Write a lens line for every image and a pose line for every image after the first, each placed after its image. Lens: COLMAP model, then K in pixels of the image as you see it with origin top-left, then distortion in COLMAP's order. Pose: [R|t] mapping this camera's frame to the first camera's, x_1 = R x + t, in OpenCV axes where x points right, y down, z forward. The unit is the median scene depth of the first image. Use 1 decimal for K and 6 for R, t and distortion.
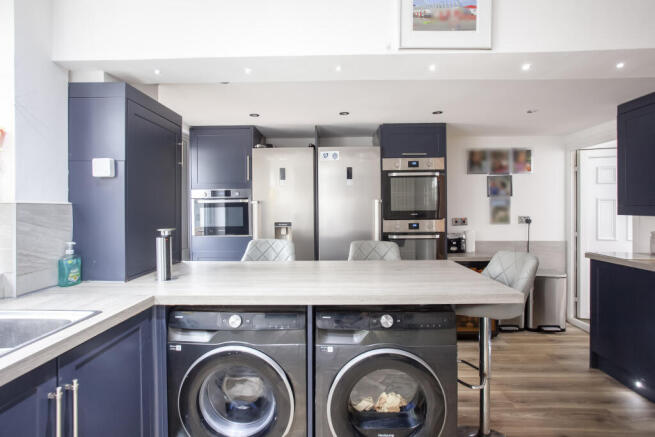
lens RADIAL K [[335.1, 0, 311.4], [0, 335.1, 209.7], [0, 0, 1]] dist [-0.043263, 0.013582]
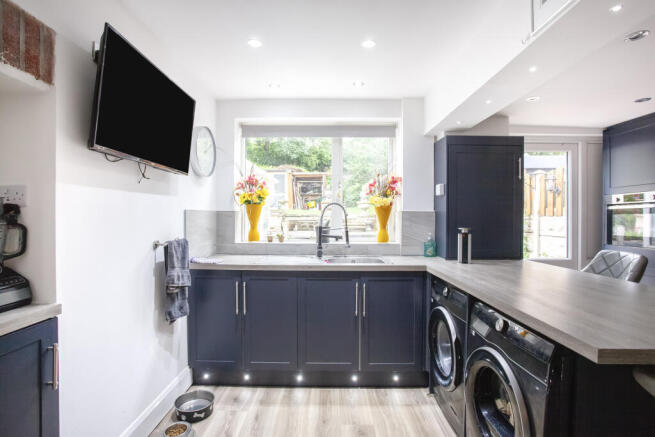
lens RADIAL K [[335.1, 0, 323.4], [0, 335.1, 220.9], [0, 0, 1]] dist [-0.043263, 0.013582]
pose [[0.012830, 0.015996, -0.999790, 0.998020], [-0.012515, 0.999796, 0.015836, 0.011060], [0.999839, 0.012309, 0.013028, 0.368517]]
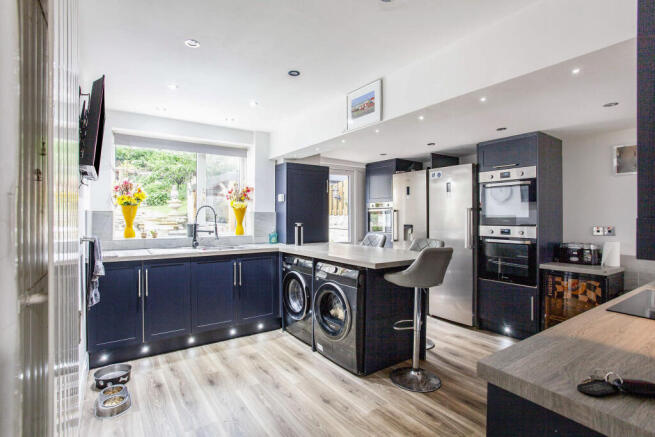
lens RADIAL K [[335.1, 0, 324.7], [0, 335.1, 215.7], [0, 0, 1]] dist [-0.043263, 0.013582]
pose [[0.589103, 0.003578, -0.808050, 1.519138], [-0.010642, 0.999938, -0.003331, 0.012482], [0.807988, 0.010561, 0.589104, -0.210374]]
